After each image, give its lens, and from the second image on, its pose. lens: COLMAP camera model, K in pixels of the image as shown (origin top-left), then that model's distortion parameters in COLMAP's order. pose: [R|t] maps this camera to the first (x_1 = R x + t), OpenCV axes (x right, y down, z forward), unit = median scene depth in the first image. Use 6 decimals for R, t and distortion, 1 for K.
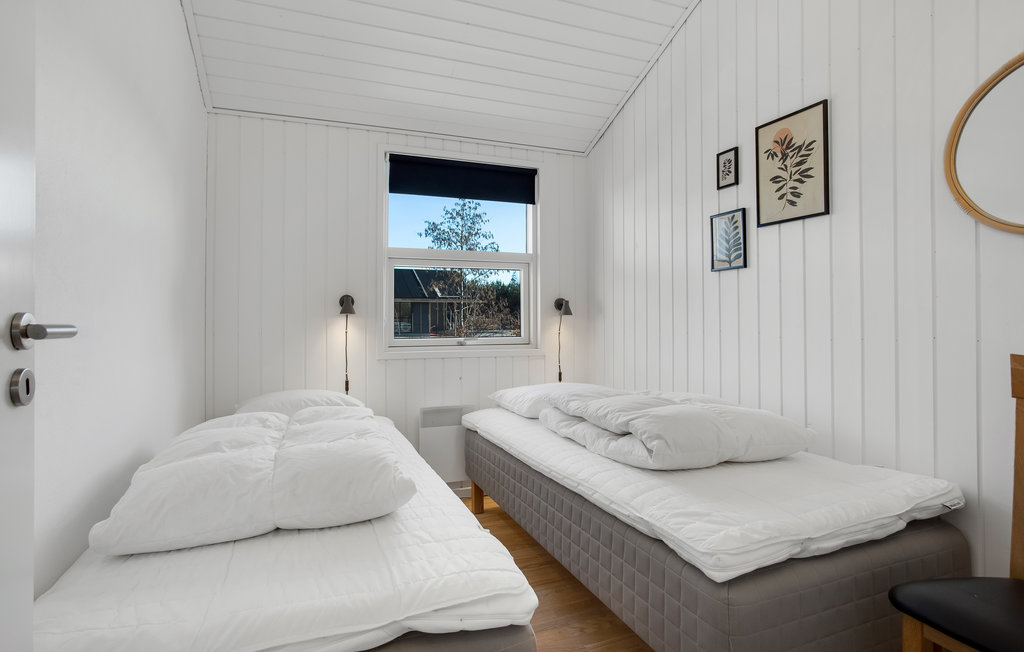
lens RADIAL K [[543.5, 0, 512.0], [0, 543.5, 326.0], [0, 0, 1]] dist [-0.031393, 0.000172]
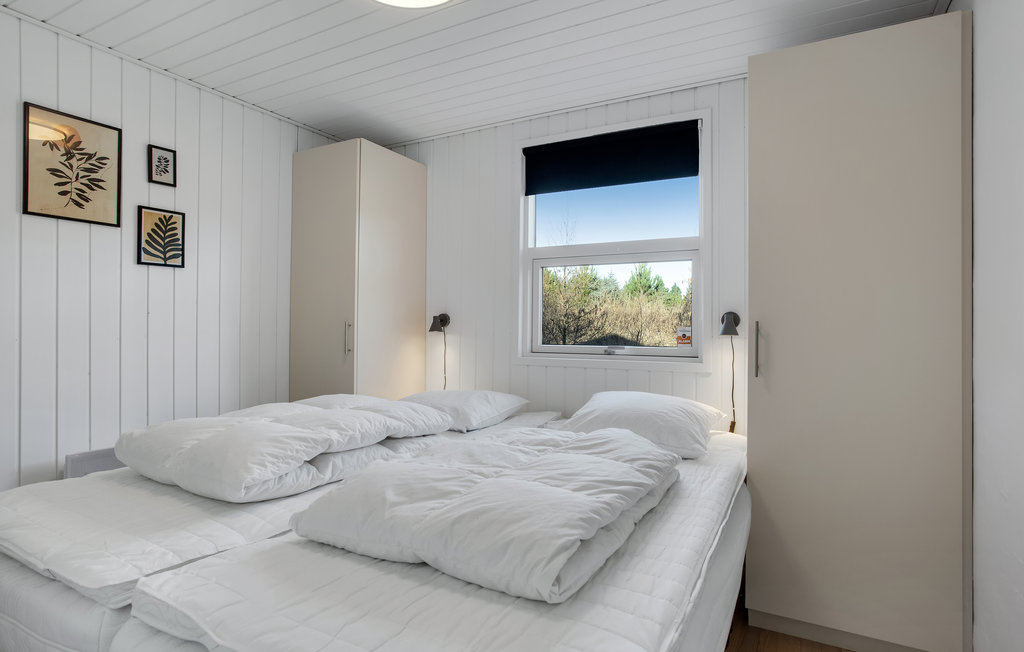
lens RADIAL K [[543.5, 0, 512.0], [0, 543.5, 326.0], [0, 0, 1]] dist [-0.031393, 0.000172]
pose [[-0.625349, 0.050635, 0.778700, -0.775456], [0.057671, 0.998163, -0.018592, 0.067904], [-0.778211, 0.033282, -0.627121, 1.022536]]
